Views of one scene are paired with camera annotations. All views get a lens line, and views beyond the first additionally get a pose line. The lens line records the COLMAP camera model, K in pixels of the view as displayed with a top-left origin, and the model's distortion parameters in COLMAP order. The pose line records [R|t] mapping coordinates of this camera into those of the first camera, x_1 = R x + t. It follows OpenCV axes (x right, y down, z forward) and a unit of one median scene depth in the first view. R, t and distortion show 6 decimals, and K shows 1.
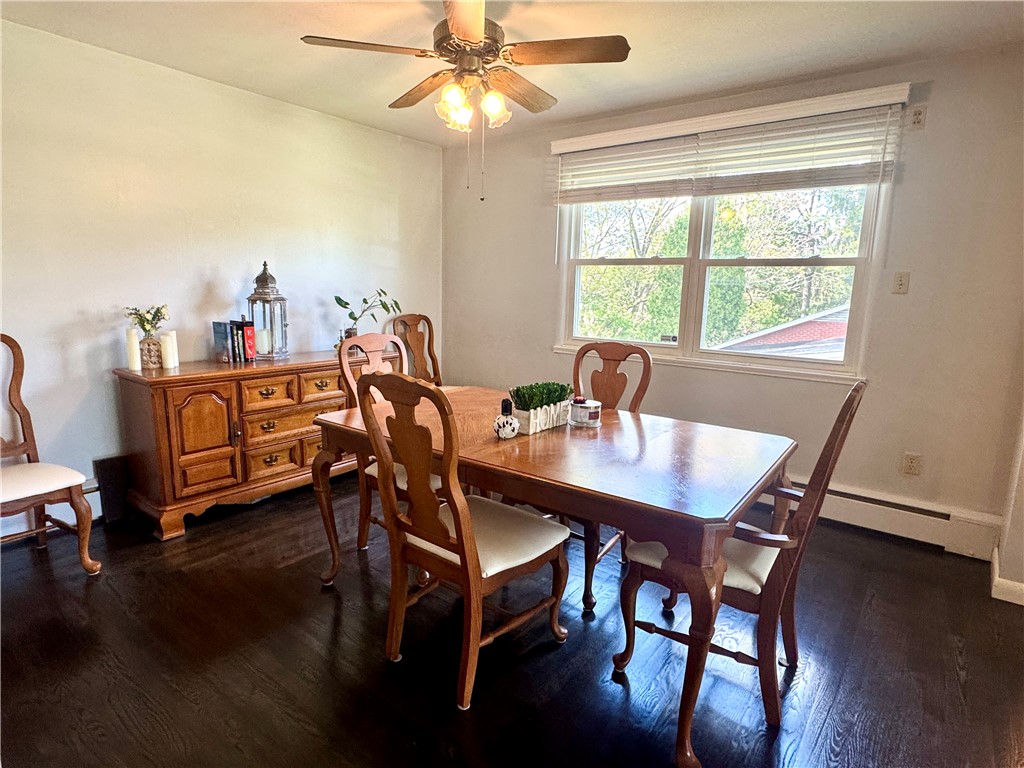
lens RADIAL K [[562.7, 0, 513.1], [0, 562.7, 386.4], [0, 0, 1]] dist [0.000797, -0.000271]
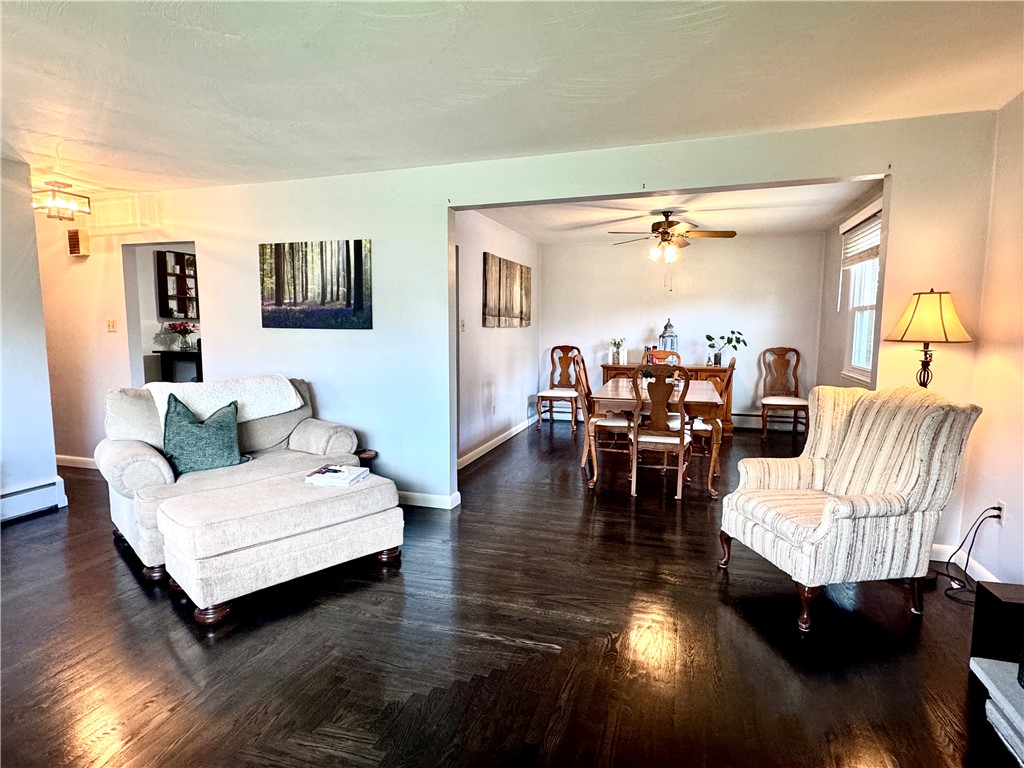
lens RADIAL K [[562.7, 0, 514.3], [0, 562.7, 384.7], [0, 0, 1]] dist [0.000797, -0.000271]
pose [[0.341100, 0.077110, -0.936859, 1.253327], [-0.154845, 0.987625, 0.024911, 0.055683], [0.927186, 0.136570, 0.348819, -0.219003]]
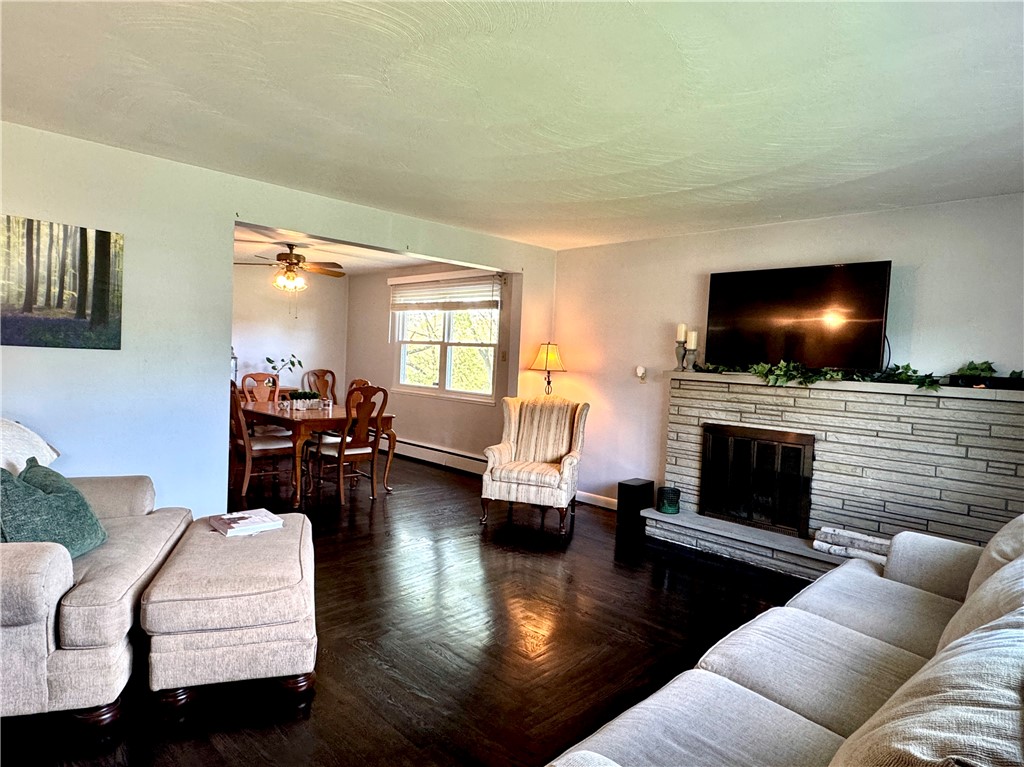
lens RADIAL K [[599.6, 0, 511.8], [0, 599.6, 380.4], [0, 0, 1]] dist [0.002114, 0.000802]
pose [[0.992367, 0.026494, -0.120442, 0.793713], [-0.042836, 0.989893, -0.135195, 0.165288], [0.115642, 0.139322, 0.983471, -0.946755]]
